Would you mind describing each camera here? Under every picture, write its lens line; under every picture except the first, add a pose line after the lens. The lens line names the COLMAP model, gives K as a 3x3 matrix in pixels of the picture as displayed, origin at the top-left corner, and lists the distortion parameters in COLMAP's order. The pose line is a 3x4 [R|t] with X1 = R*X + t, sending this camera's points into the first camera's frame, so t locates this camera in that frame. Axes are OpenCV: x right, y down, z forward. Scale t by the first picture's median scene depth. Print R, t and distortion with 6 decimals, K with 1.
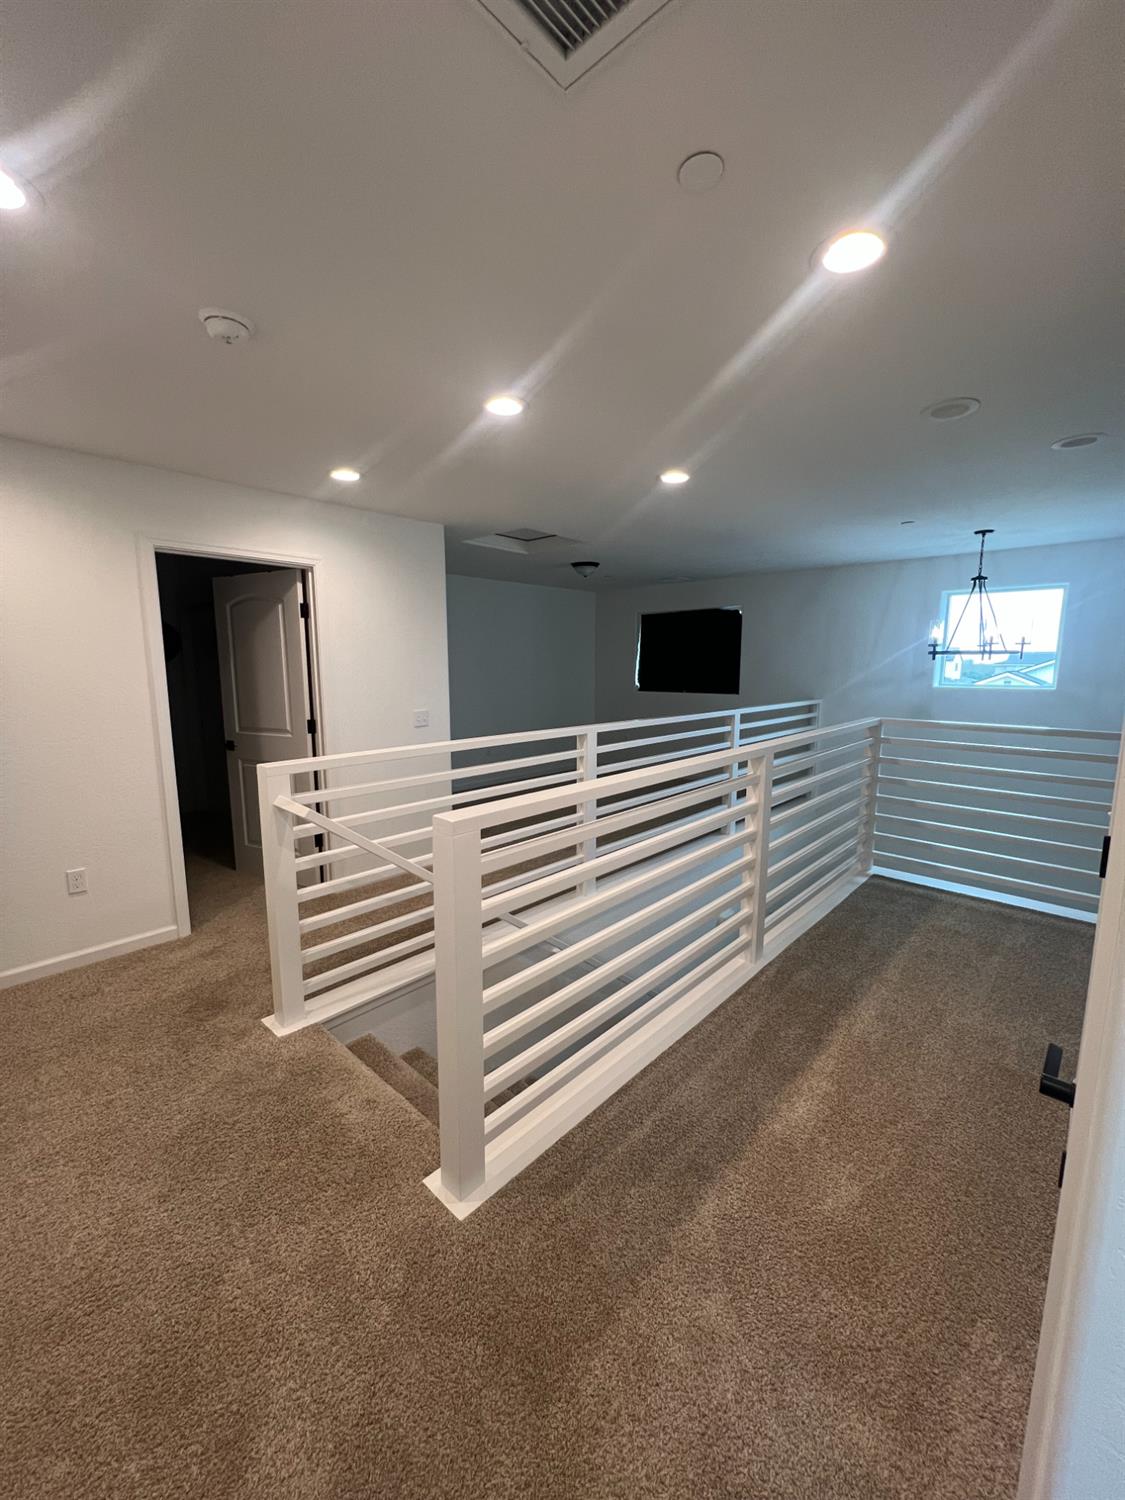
lens RADIAL K [[599.3, 0, 561.3], [0, 599.3, 750.2], [0, 0, 1]] dist [0.001347, 0.000480]
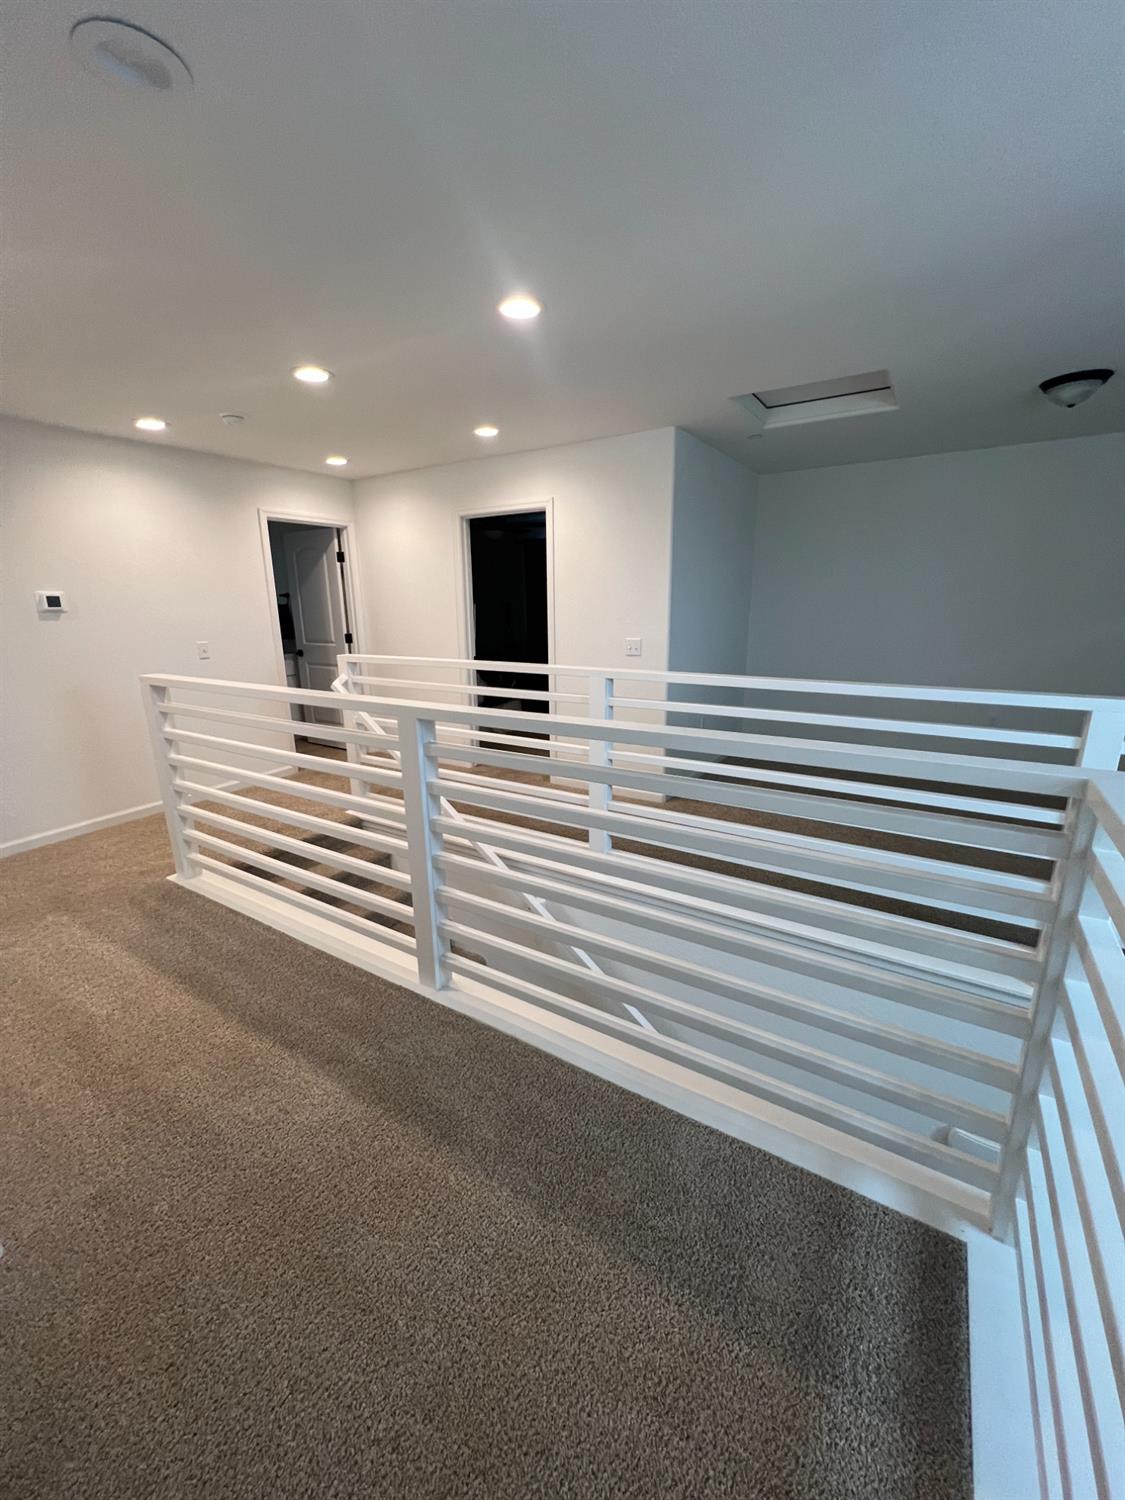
lens RADIAL K [[599.3, 0, 561.3], [0, 599.3, 750.2], [0, 0, 1]] dist [0.001347, 0.000480]
pose [[0.199541, 0.248497, -0.947857, 1.012635], [-0.132875, 0.965237, 0.225081, -0.135063], [0.970839, 0.081033, 0.225623, 0.966877]]
